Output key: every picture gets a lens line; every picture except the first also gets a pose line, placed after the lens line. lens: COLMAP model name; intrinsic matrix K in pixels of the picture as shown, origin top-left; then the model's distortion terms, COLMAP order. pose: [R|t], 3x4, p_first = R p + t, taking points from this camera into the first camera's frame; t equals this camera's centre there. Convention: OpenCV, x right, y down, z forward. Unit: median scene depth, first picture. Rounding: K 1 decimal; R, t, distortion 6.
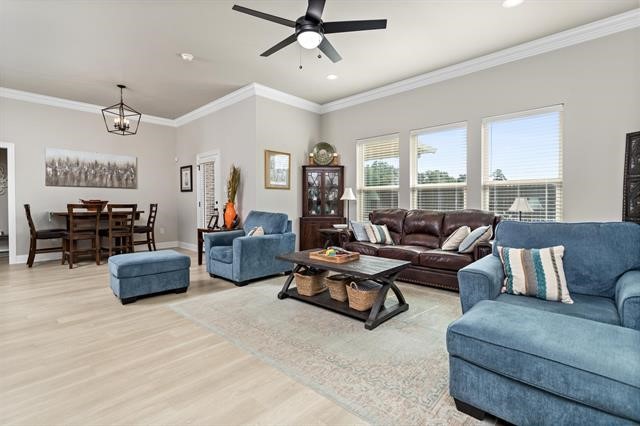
lens RADIAL K [[306.4, 0, 324.8], [0, 306.4, 207.2], [0, 0, 1]] dist [0.003353, -0.000308]
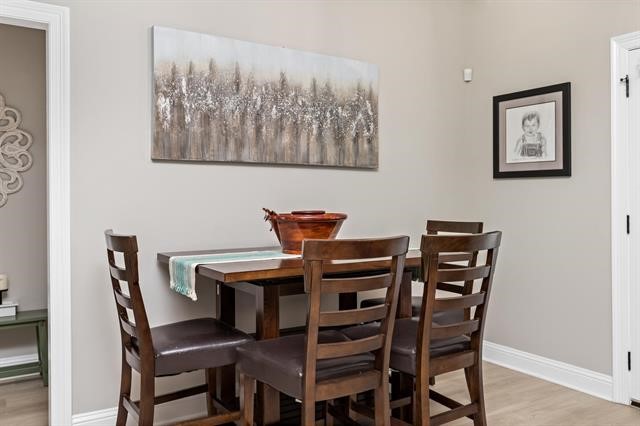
lens RADIAL K [[541.1, 0, 311.1], [0, 541.1, 199.0], [0, 0, 1]] dist [-0.003622, -0.021257]
pose [[0.967137, -0.003519, -0.254231, -0.618641], [0.000032, 0.999906, -0.013719, -0.028179], [0.254255, 0.013260, 0.967046, 0.538658]]
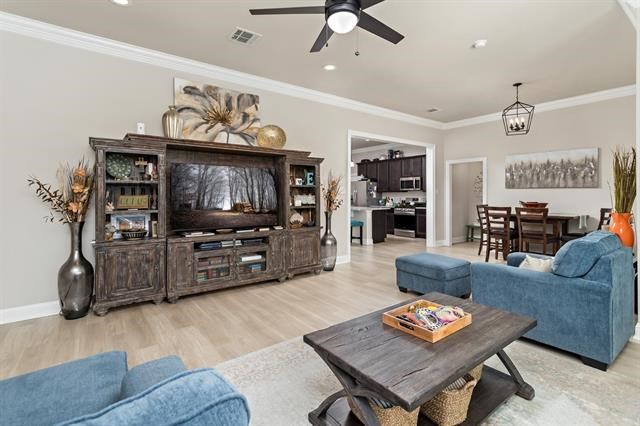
lens RADIAL K [[306.4, 0, 310.4], [0, 306.4, 194.6], [0, 0, 1]] dist [0.003353, -0.000308]
pose [[-0.203728, -0.001165, -0.979027, 0.350478], [-0.014943, 0.999887, 0.001919, -0.037834], [0.978913, 0.015020, -0.203723, 0.498288]]
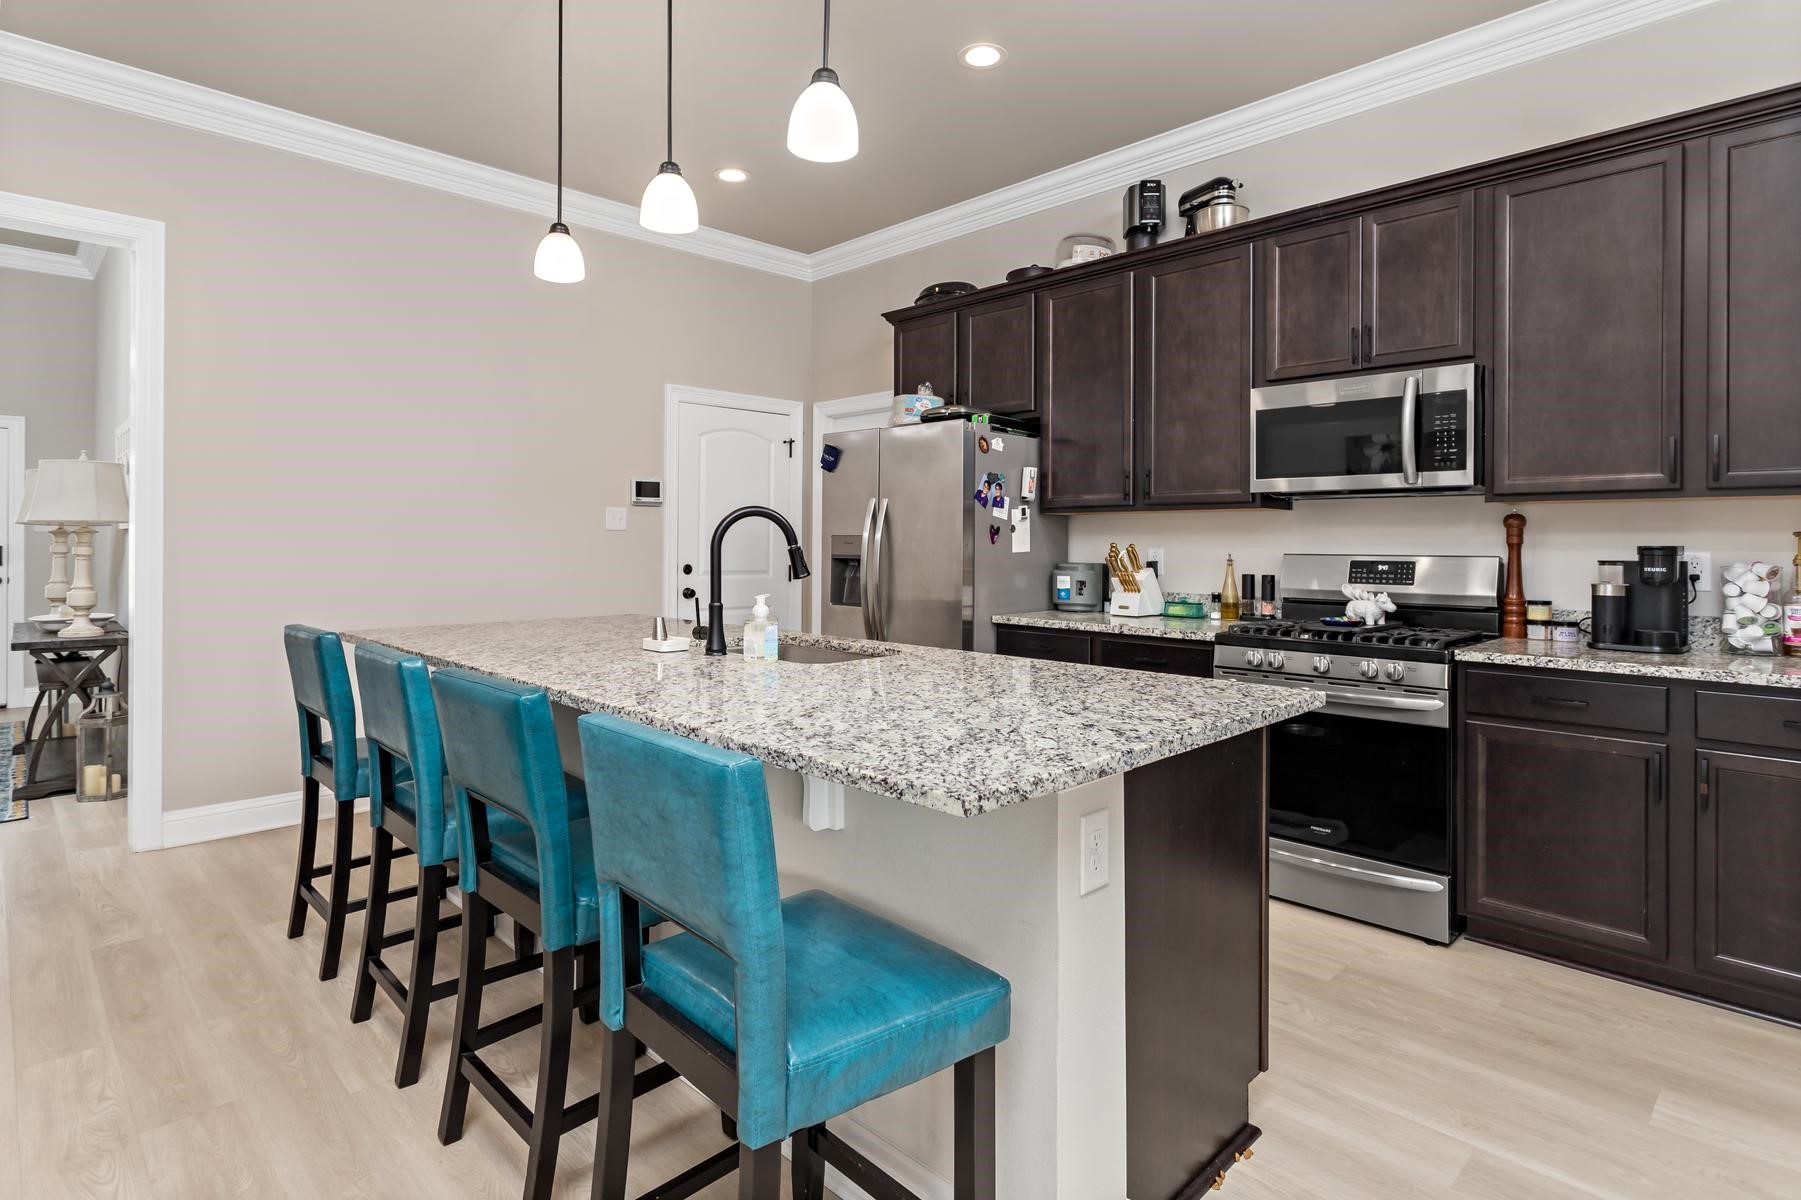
lens RADIAL K [[929.7, 0, 897.8], [0, 929.7, 542.5], [0, 0, 1]] dist [-0.002398, 0.000062]
pose [[-0.039624, 0.003541, -0.999208, -0.758617], [-0.018396, 0.999822, 0.004272, -0.031813], [0.999045, 0.018550, -0.039551, 0.433265]]
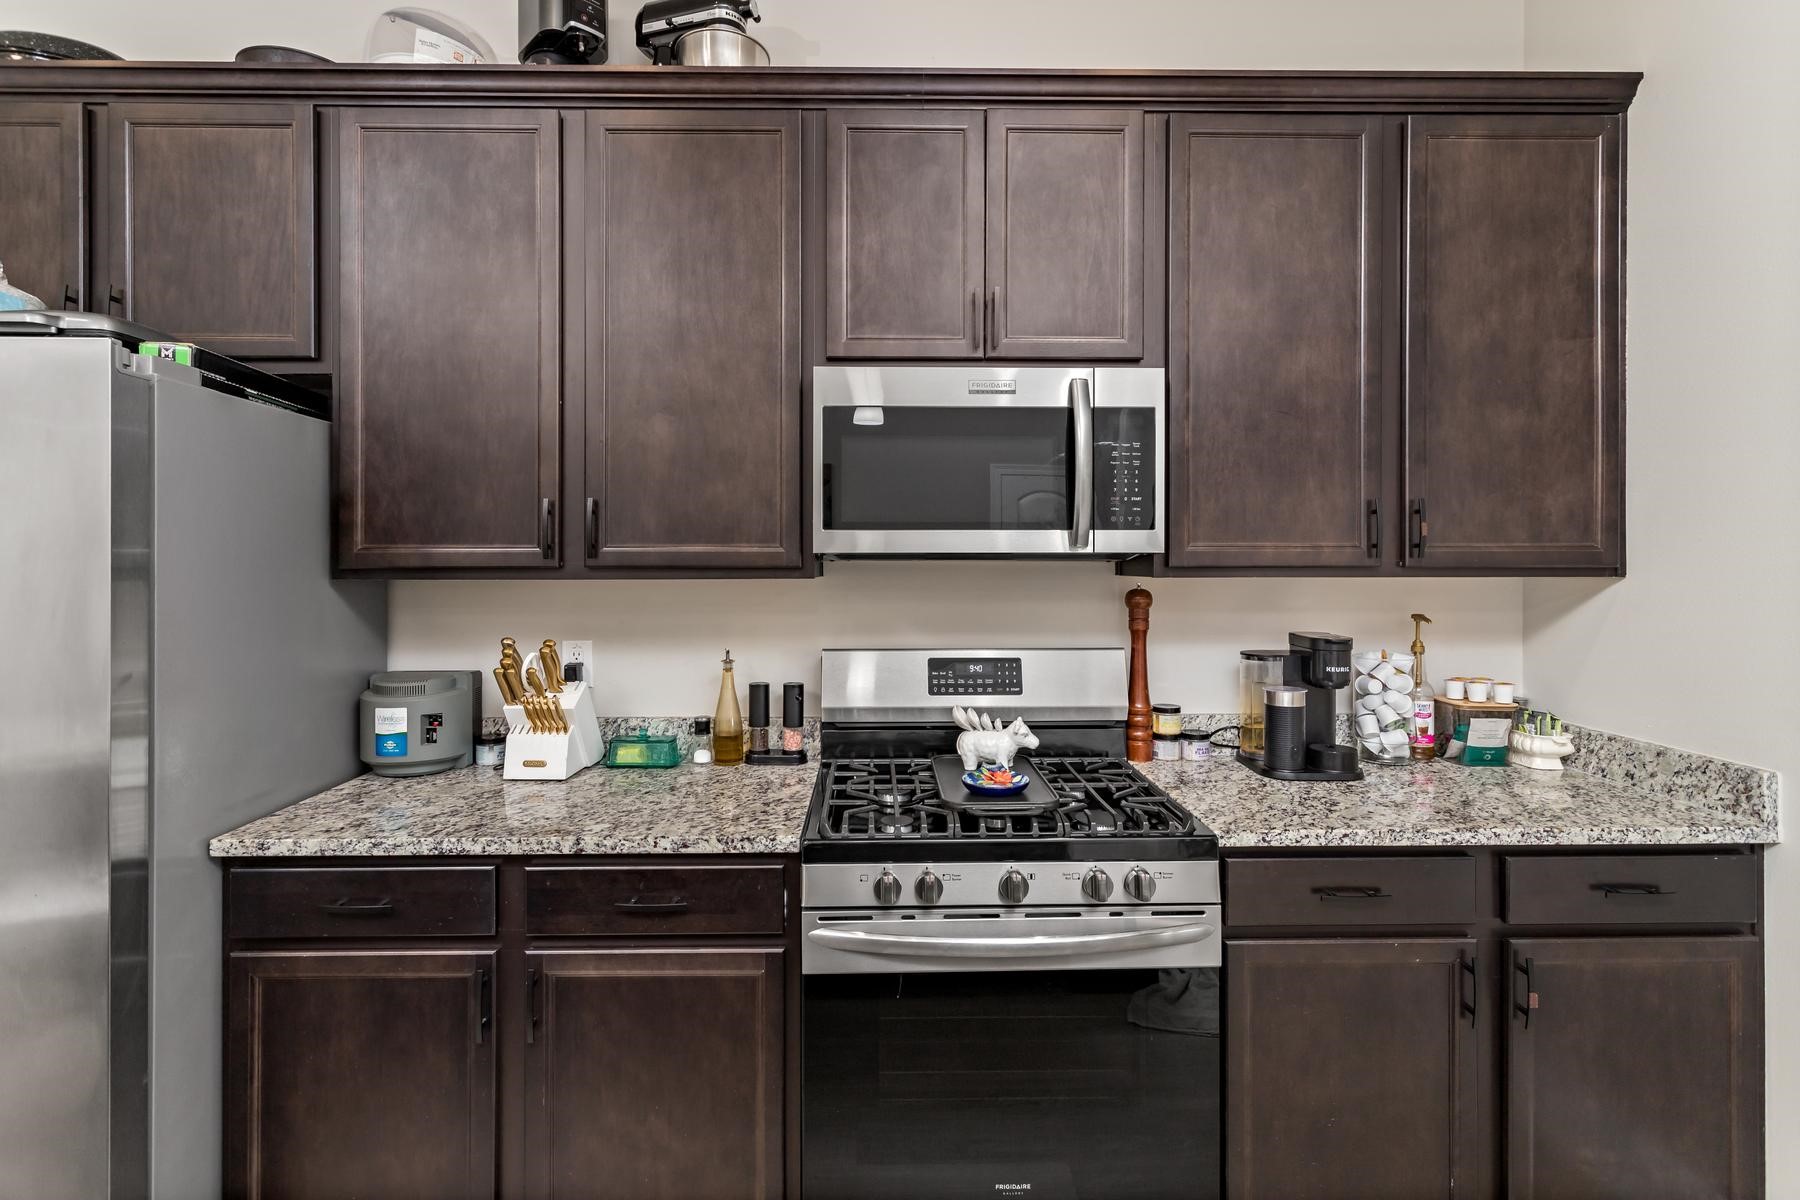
lens RADIAL K [[861.7, 0, 898.3], [0, 861.7, 564.4], [0, 0, 1]] dist [0.003353, -0.000308]
pose [[0.700600, 0.003121, -0.713547, -1.119967], [-0.011262, 0.999914, -0.006685, -0.059470], [0.713465, 0.012719, 0.700575, 0.441377]]
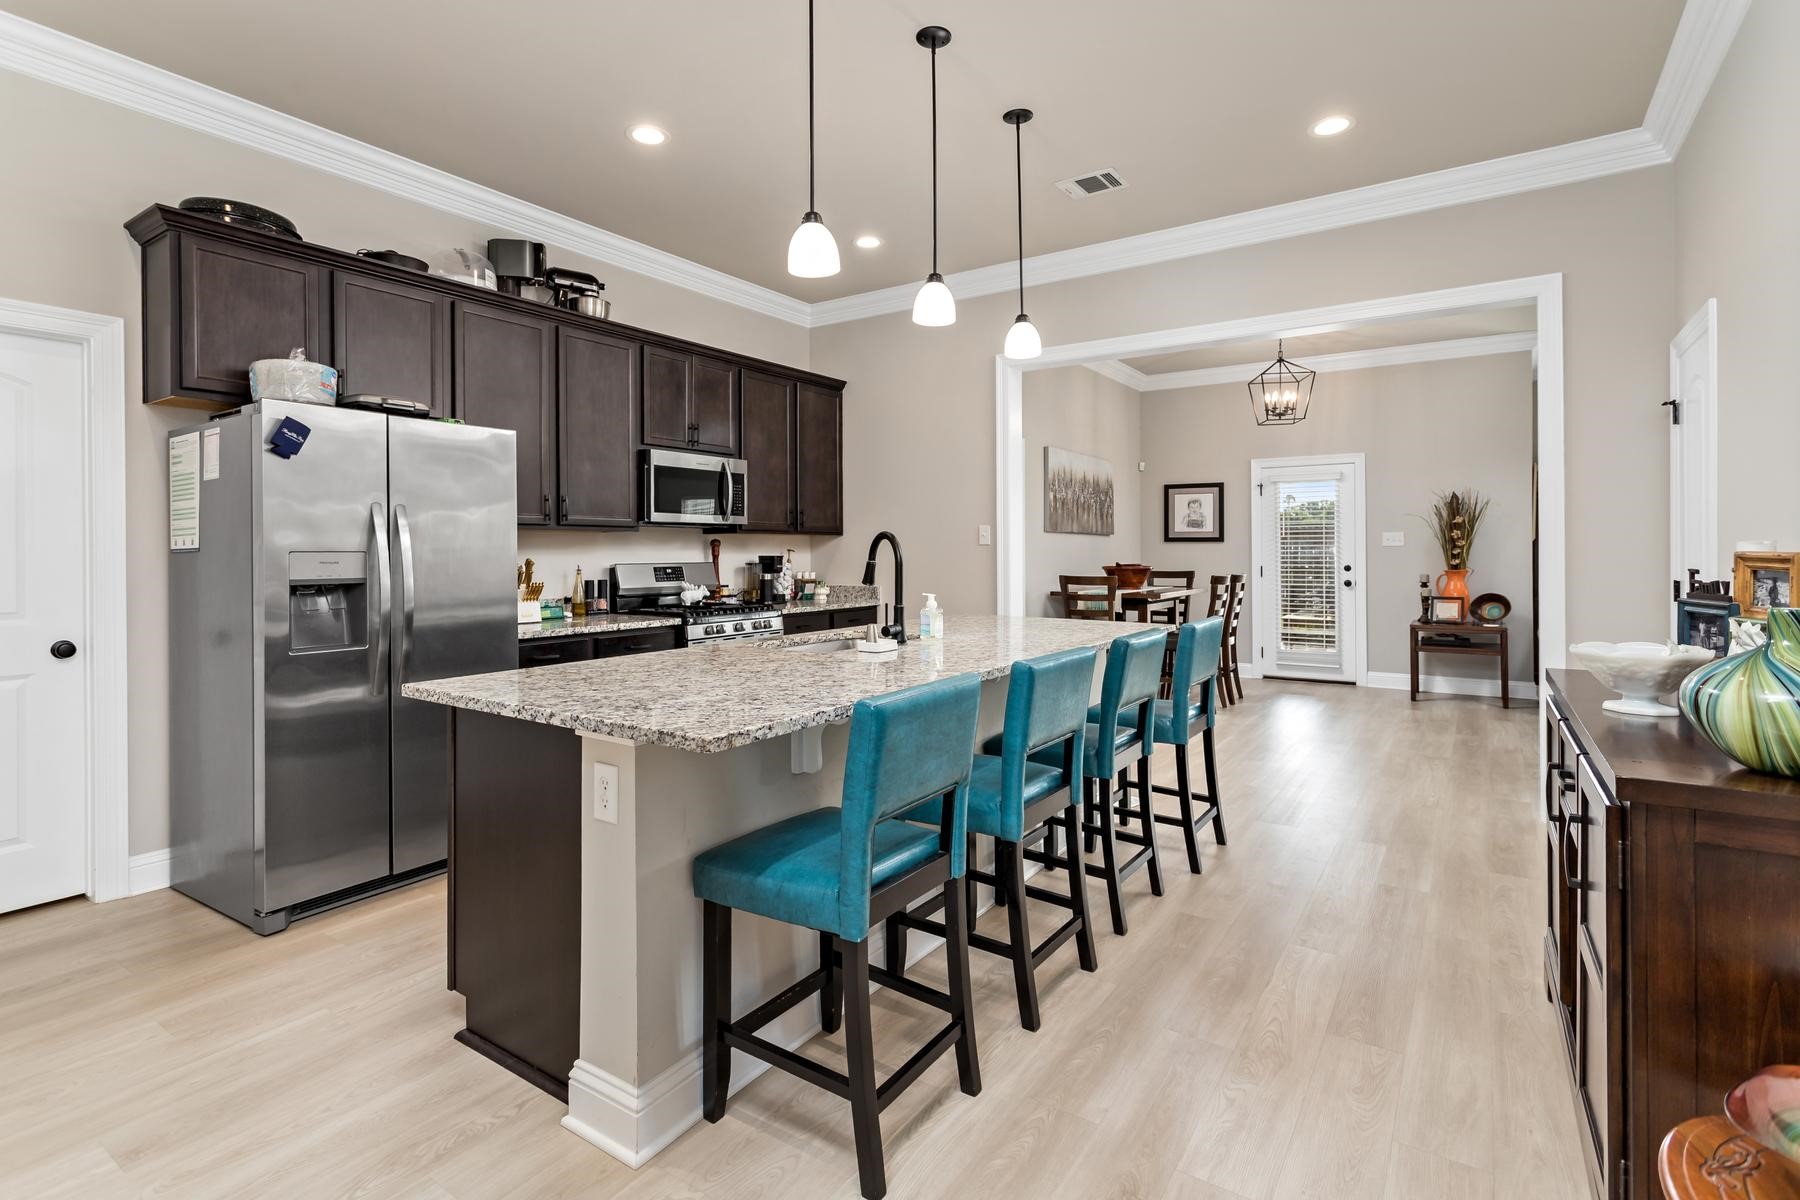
lens RADIAL K [[861.7, 0, 885.5], [0, 861.7, 548.8], [0, 0, 1]] dist [0.003353, -0.000308]
pose [[0.989205, -0.001238, 0.146531, -1.263164], [0.003828, 0.999841, -0.017393, -0.025392], [-0.146486, 0.017767, 0.989053, -0.176092]]
